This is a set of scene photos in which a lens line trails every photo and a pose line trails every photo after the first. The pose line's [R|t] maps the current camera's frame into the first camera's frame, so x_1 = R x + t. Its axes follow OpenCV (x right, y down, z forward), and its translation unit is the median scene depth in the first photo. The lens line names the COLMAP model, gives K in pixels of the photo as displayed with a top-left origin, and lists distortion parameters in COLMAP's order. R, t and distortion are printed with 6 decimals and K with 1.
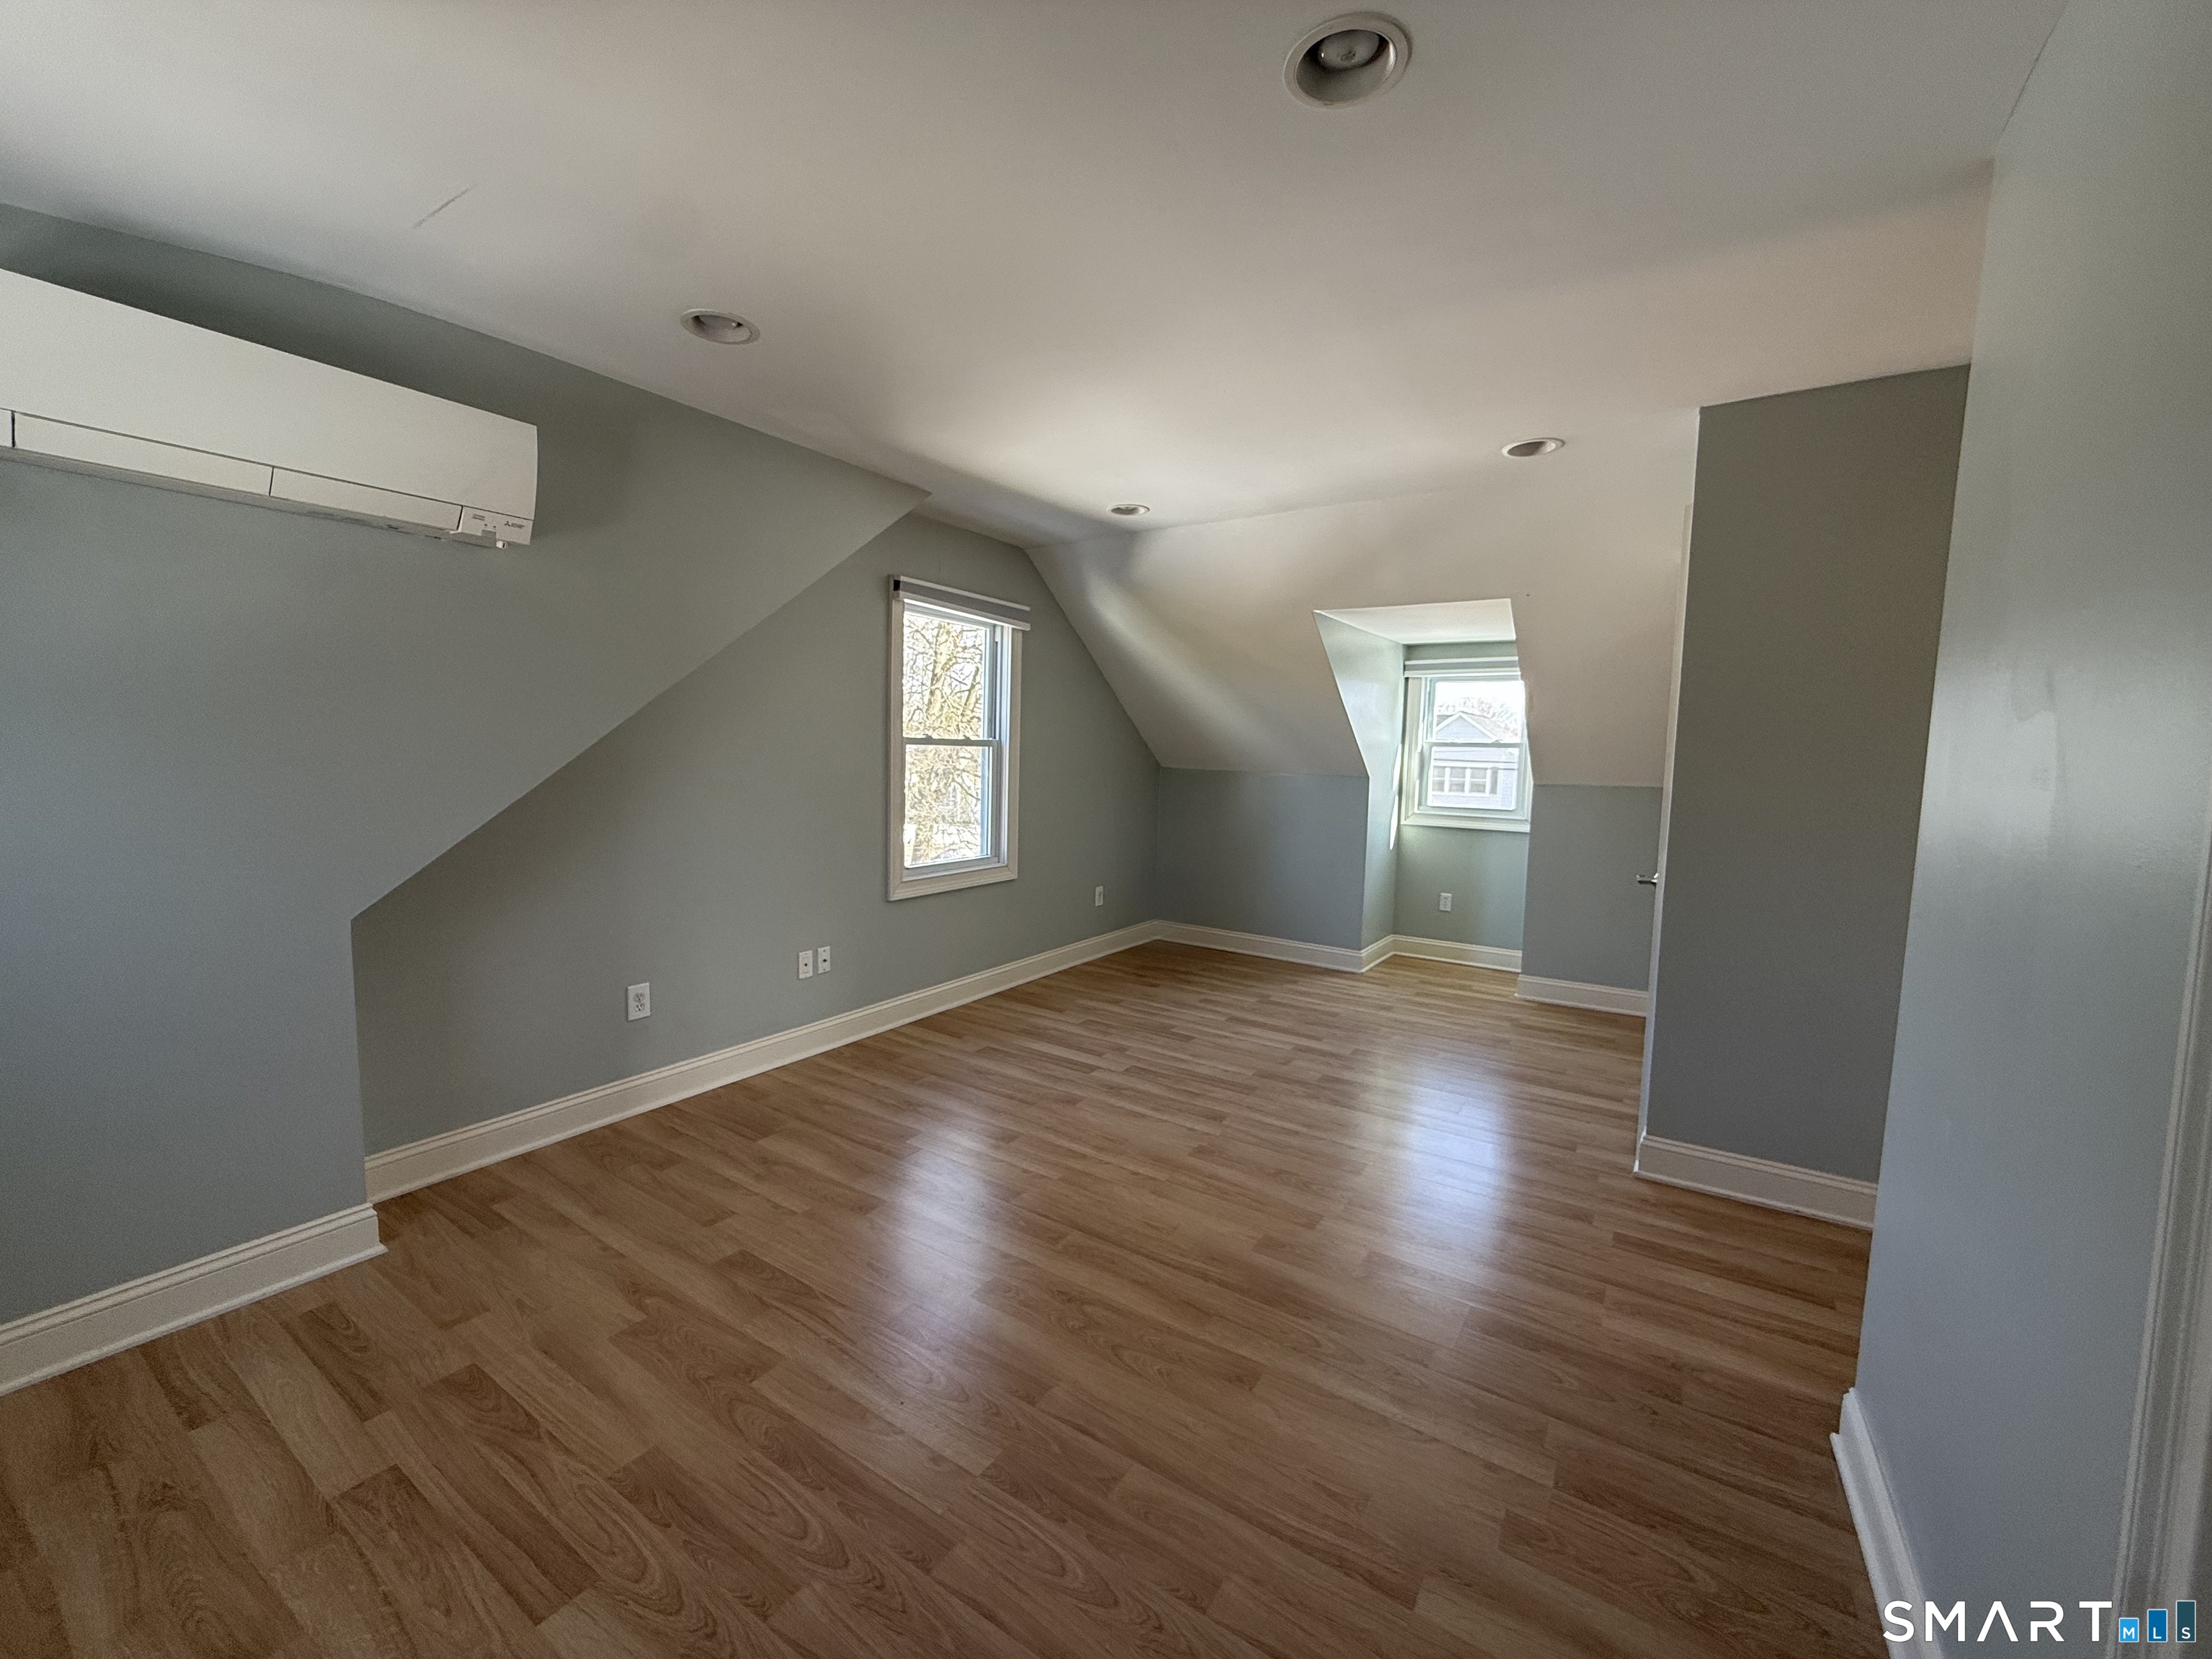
lens RADIAL K [[887.1, 0, 1092.4], [0, 887.1, 822.5], [0, 0, 1]] dist [-0.000419, -0.000044]
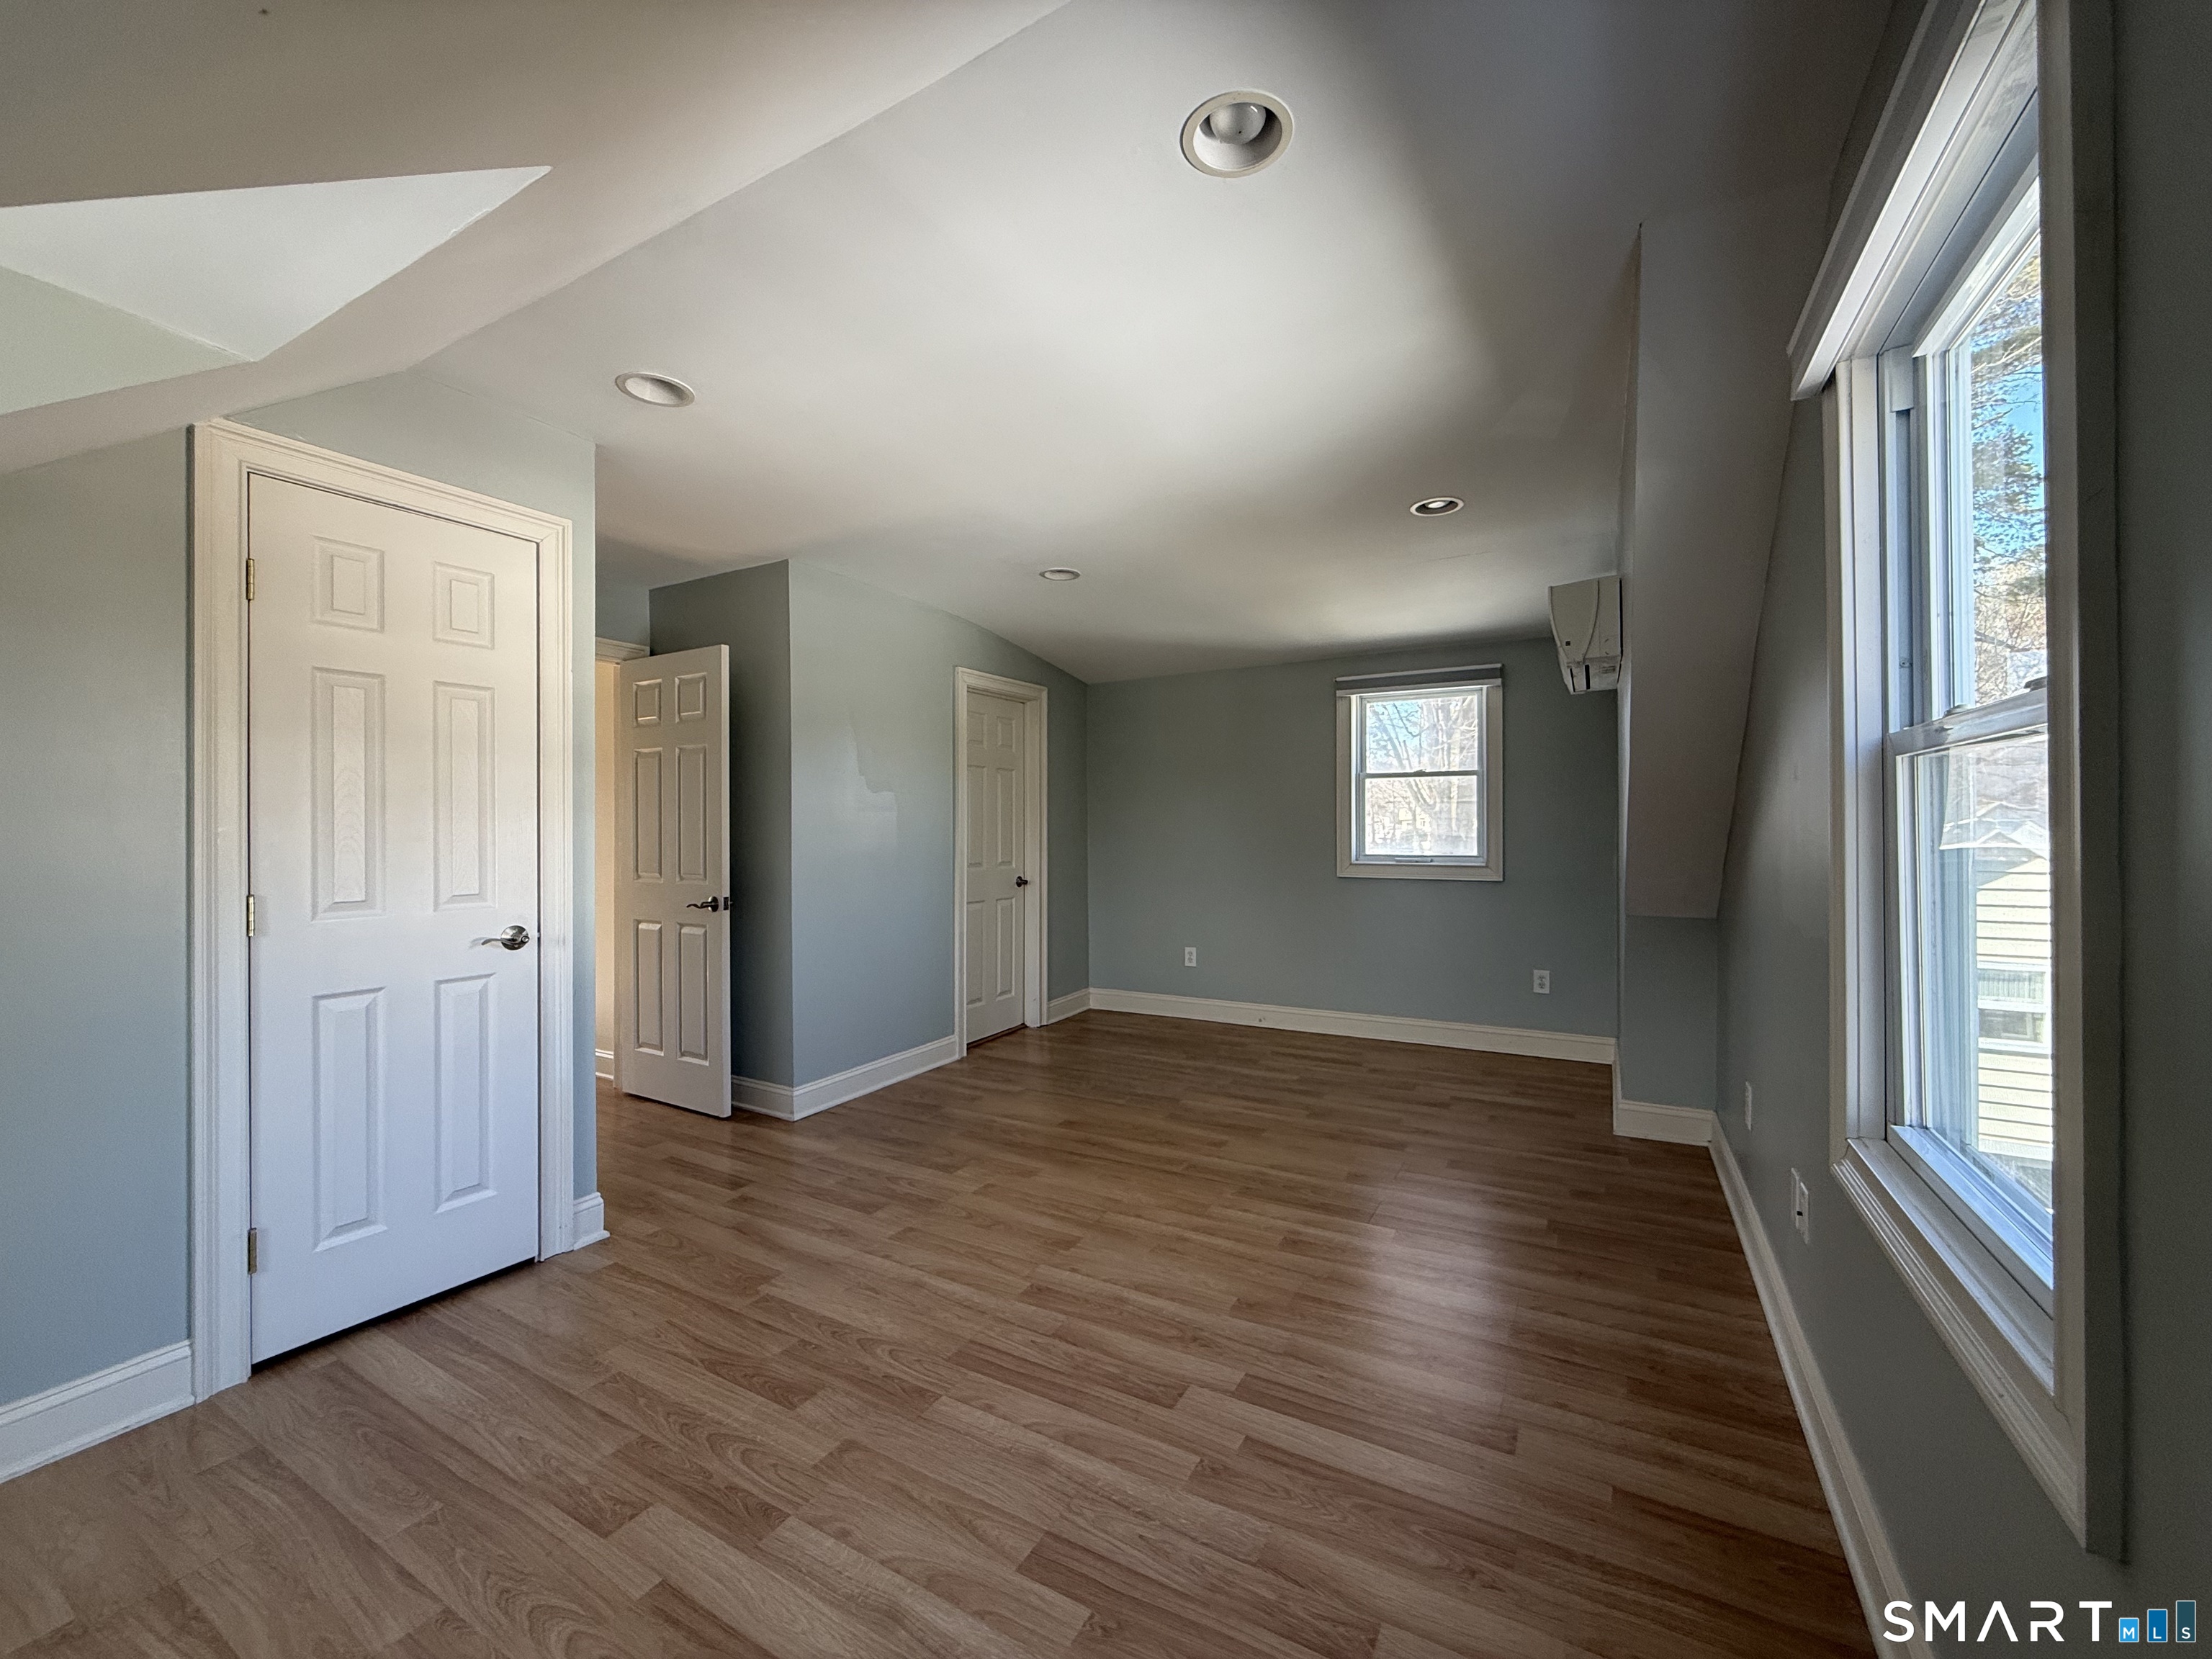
lens RADIAL K [[887.1, 0, 1092.4], [0, 887.1, 822.5], [0, 0, 1]] dist [-0.000419, -0.000044]
pose [[-0.997959, -0.020156, -0.060600, 0.144058], [-0.024732, 0.996821, 0.075734, -0.102746], [0.058881, 0.077079, -0.995285, 1.663932]]
